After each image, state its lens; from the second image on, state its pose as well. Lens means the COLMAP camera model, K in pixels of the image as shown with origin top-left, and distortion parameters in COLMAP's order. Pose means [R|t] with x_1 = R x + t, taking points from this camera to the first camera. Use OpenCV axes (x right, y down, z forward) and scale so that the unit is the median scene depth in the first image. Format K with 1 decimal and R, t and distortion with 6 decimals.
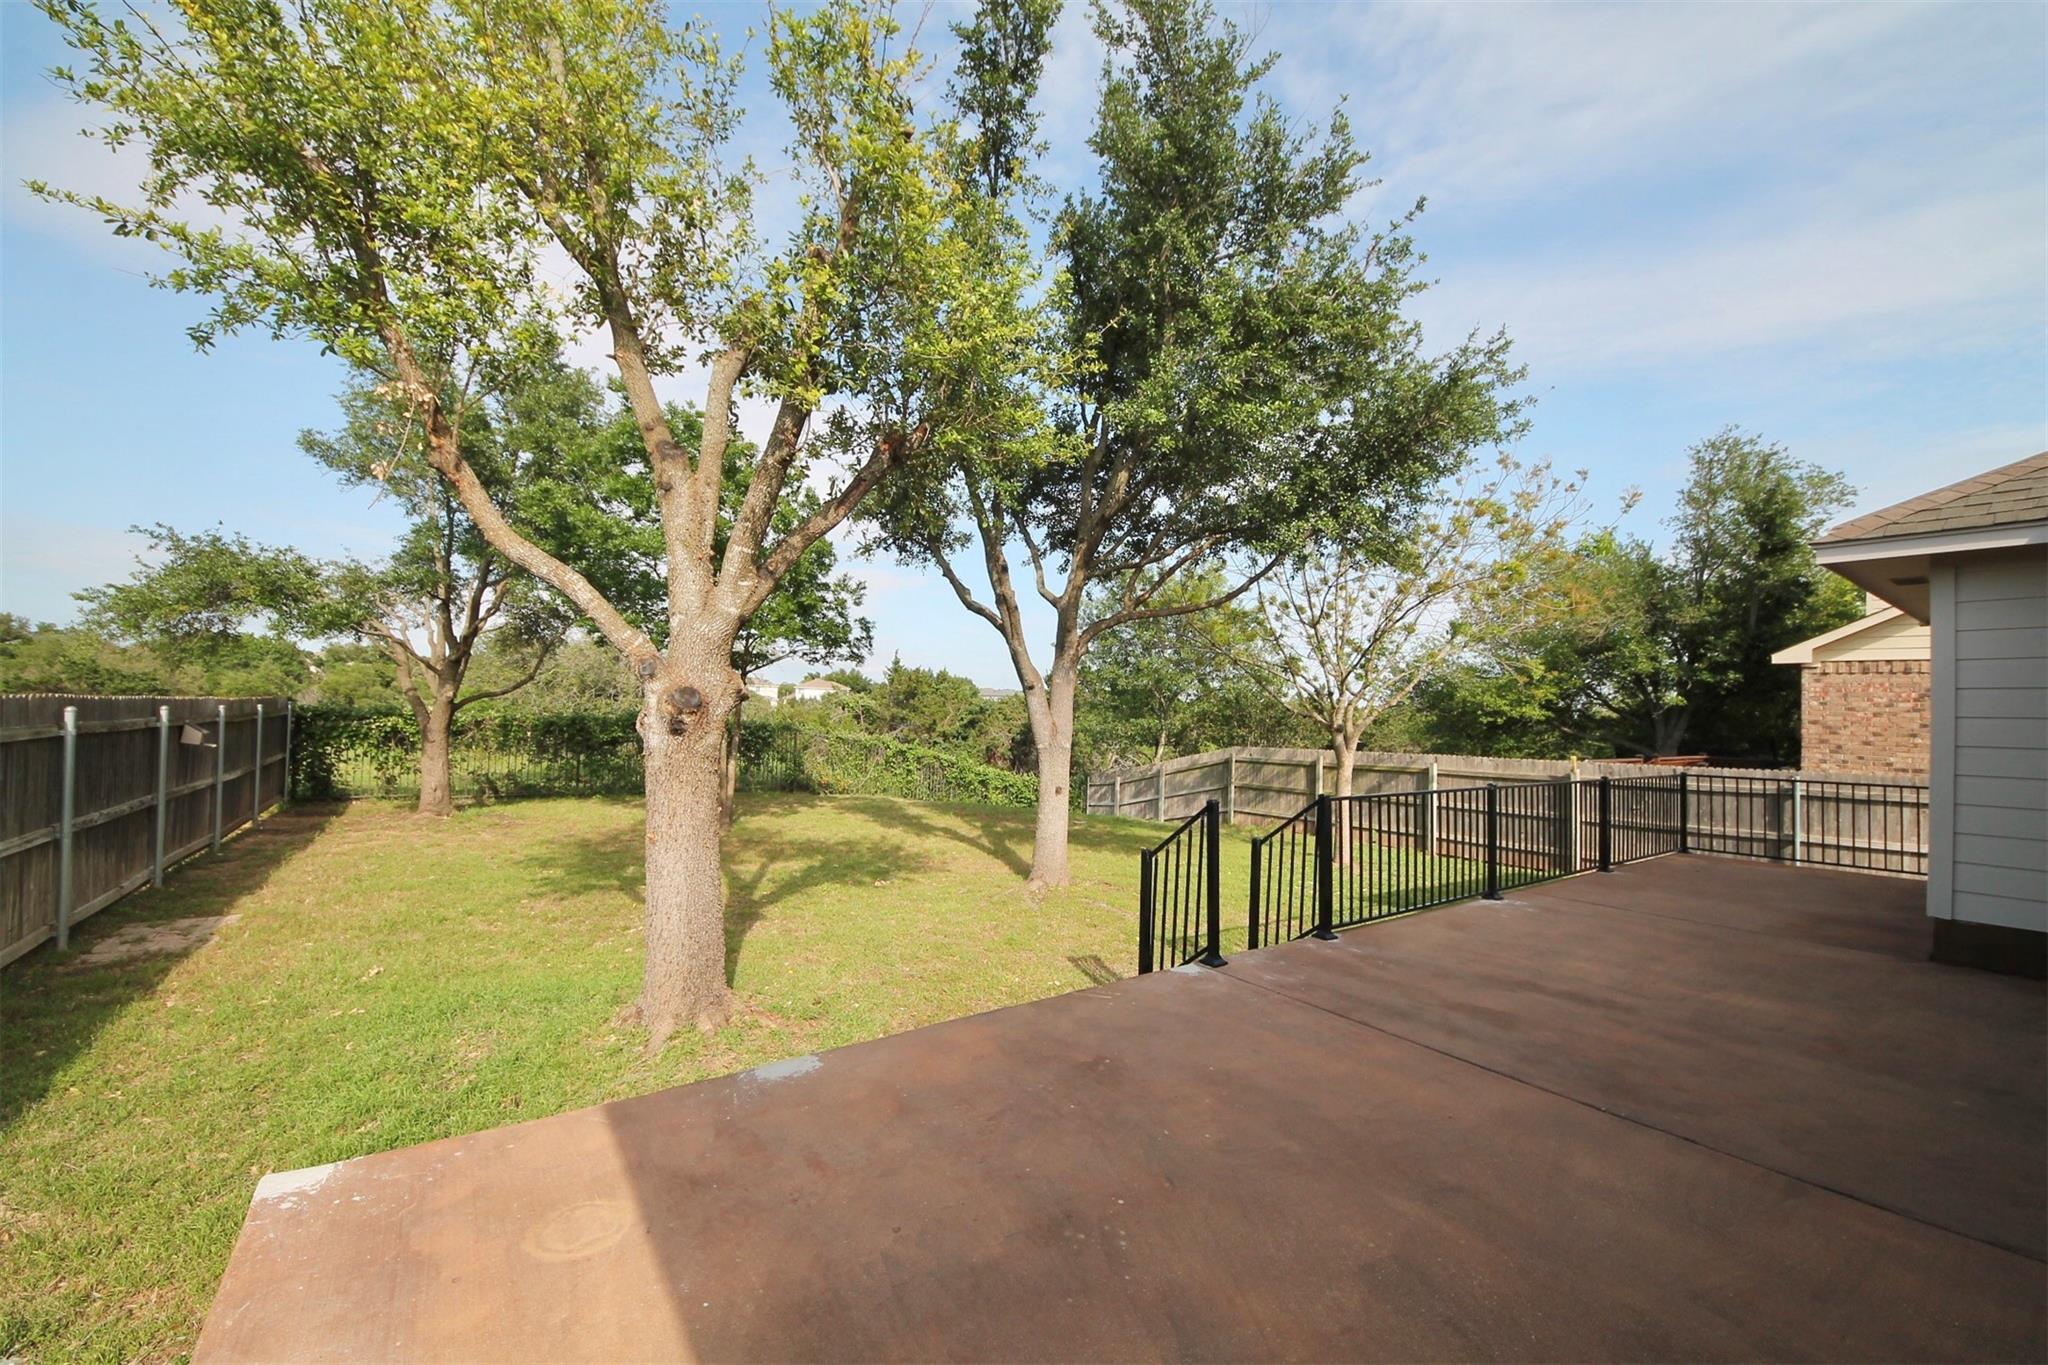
lens RADIAL K [[799.9, 0, 1024.0], [0, 799.9, 682.5], [0, 0, 1]] dist [0.012457, -0.015509]
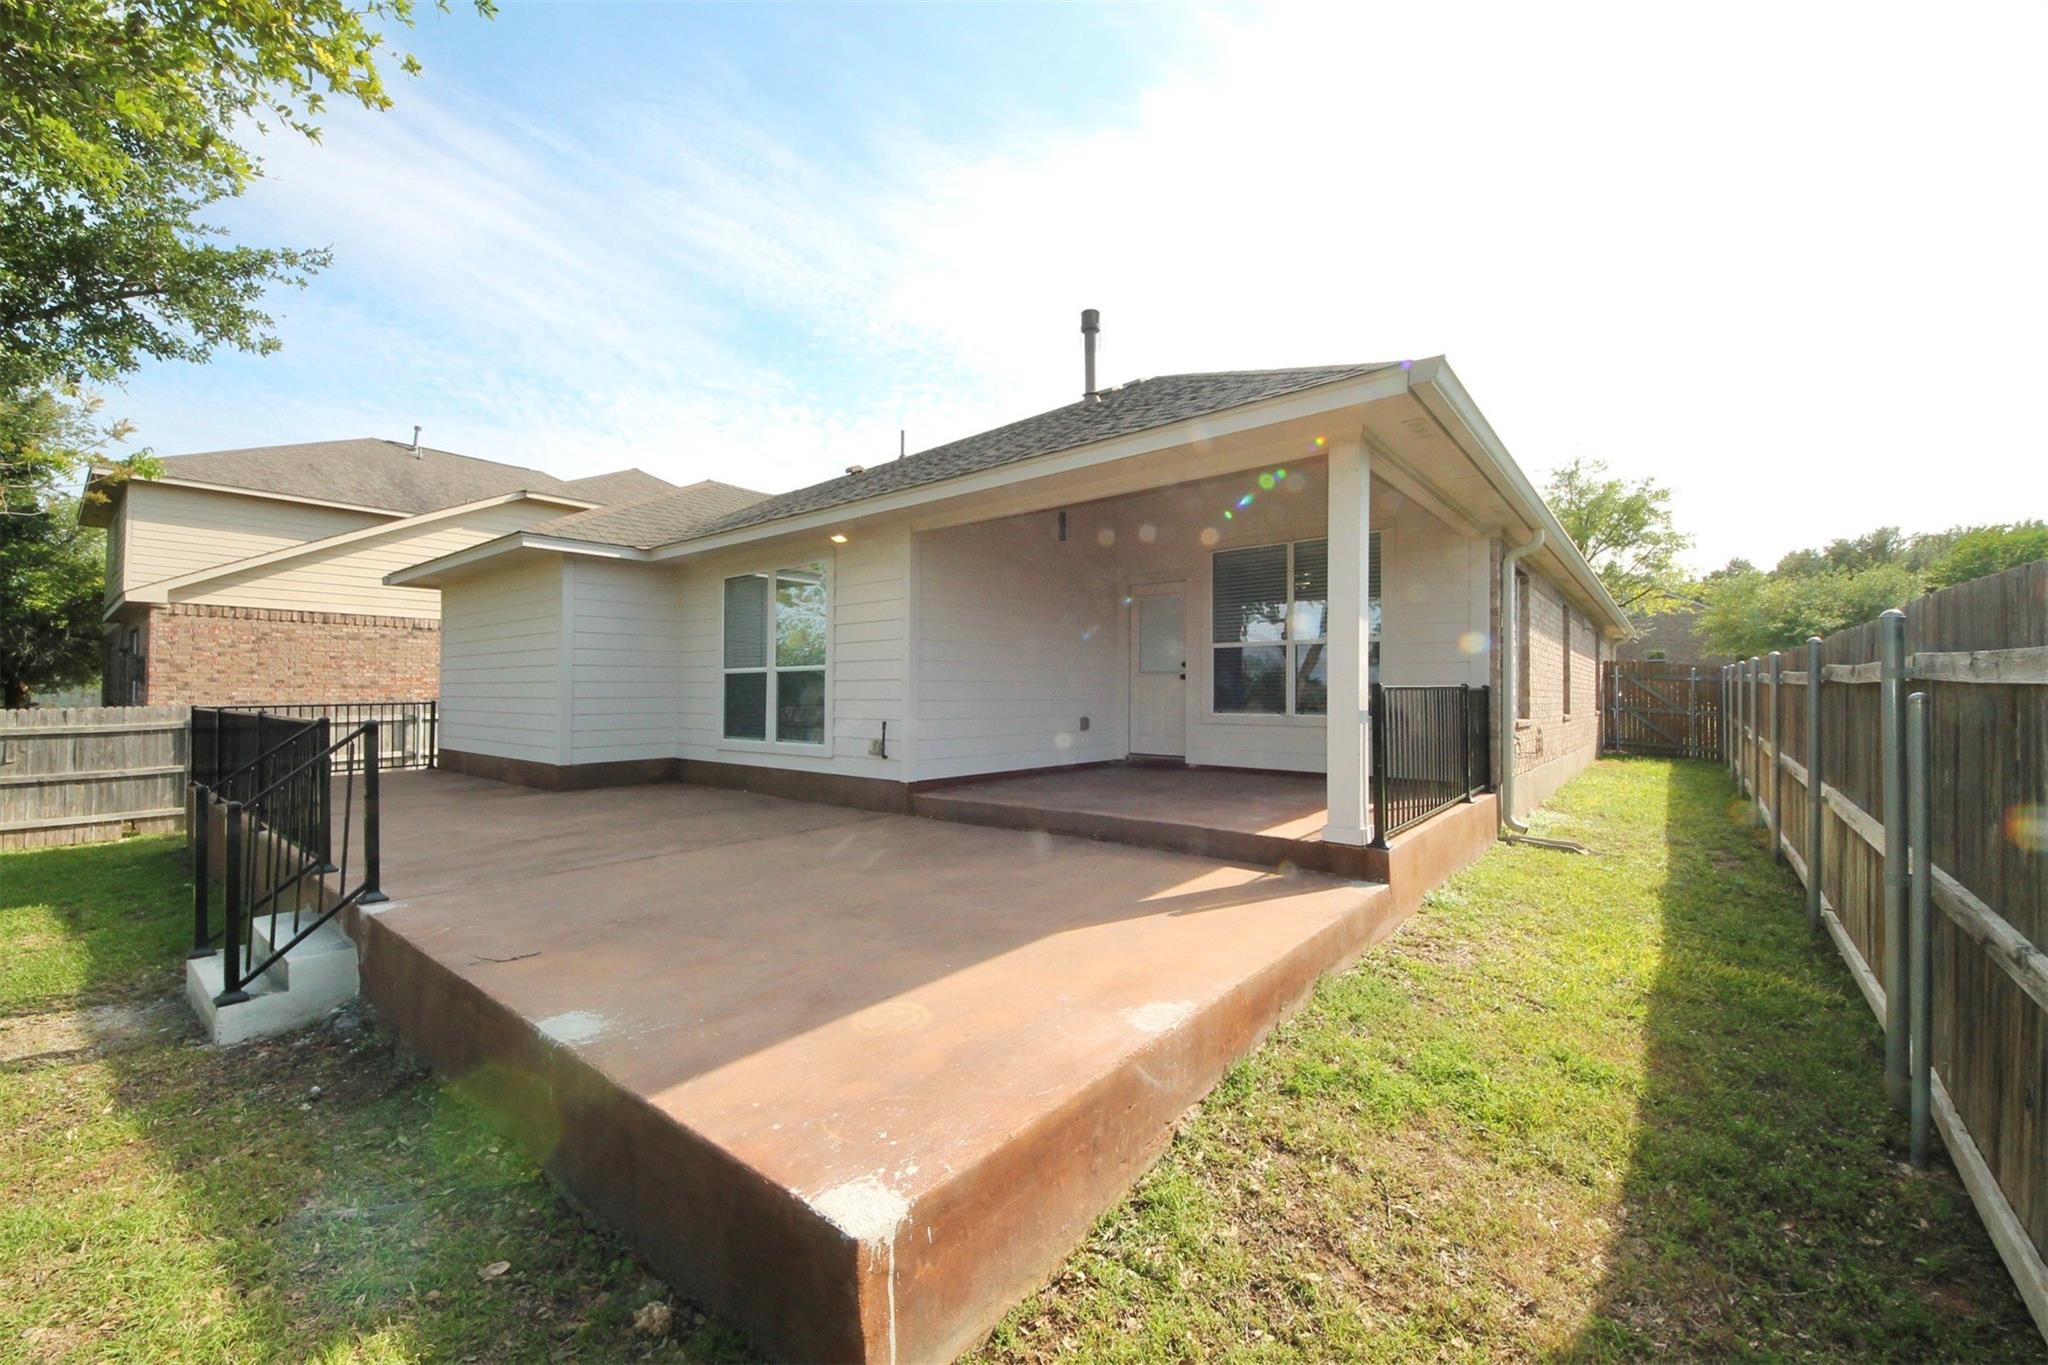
lens RADIAL K [[799.9, 0, 1024.0], [0, 799.9, 682.5], [0, 0, 1]] dist [0.012457, -0.015509]
pose [[-0.258853, -0.021360, 0.965681, -0.318369], [-0.038800, 0.999178, 0.011701, 0.024019], [-0.965137, -0.034439, -0.259469, 0.201696]]
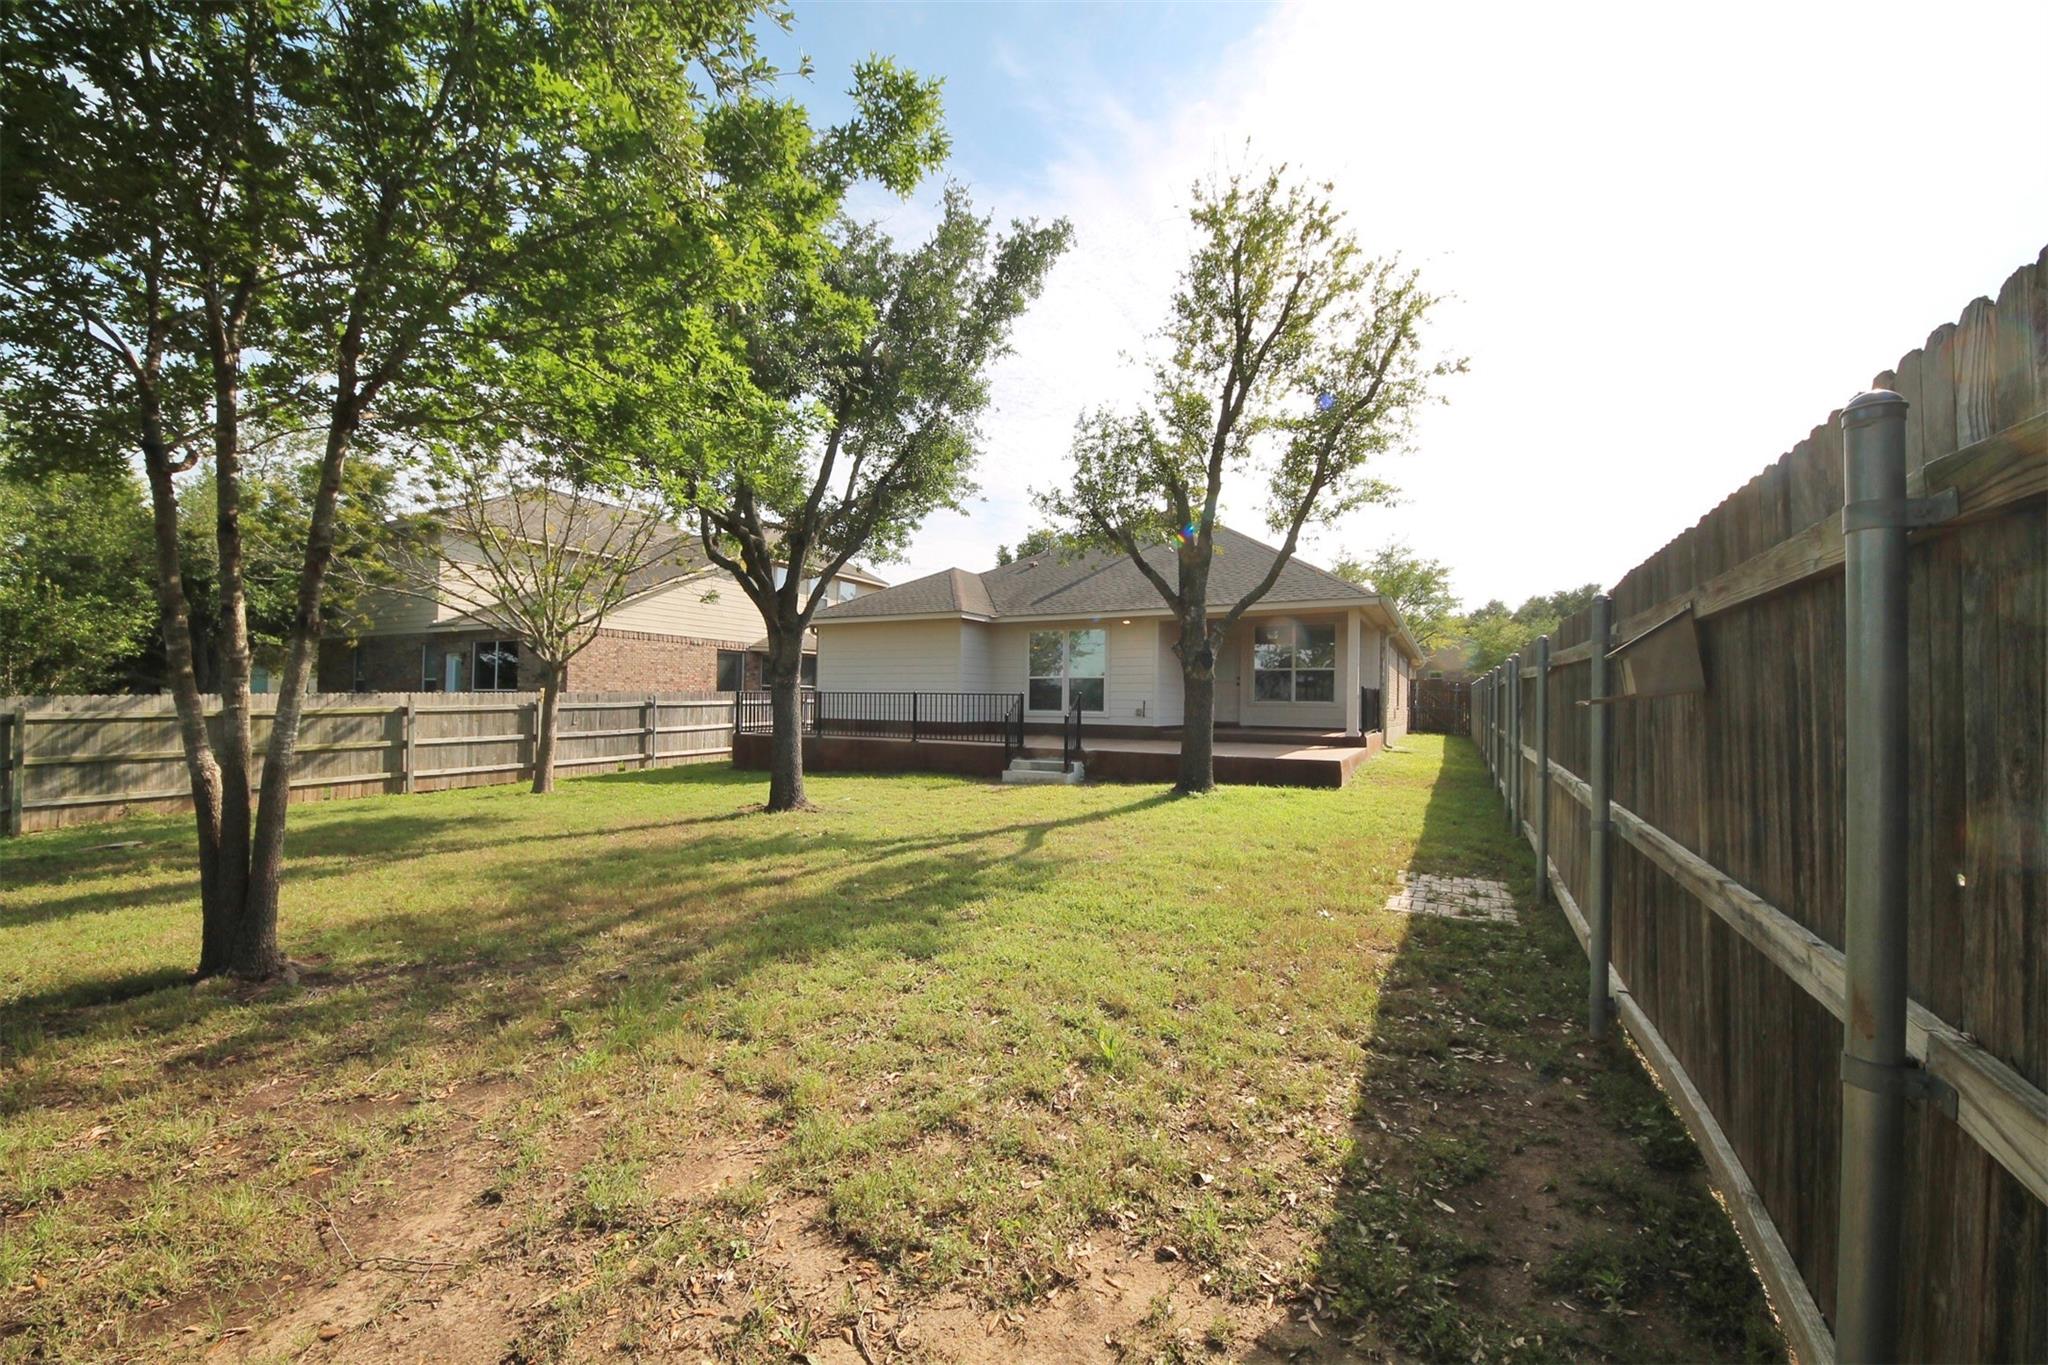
lens RADIAL K [[799.9, 0, 1024.0], [0, 799.9, 682.5], [0, 0, 1]] dist [0.012457, -0.015509]
pose [[-0.438735, -0.017066, 0.898455, -0.873006], [-0.054817, 0.998466, -0.007803, 0.054111], [-0.896943, -0.052674, -0.438997, 0.948365]]
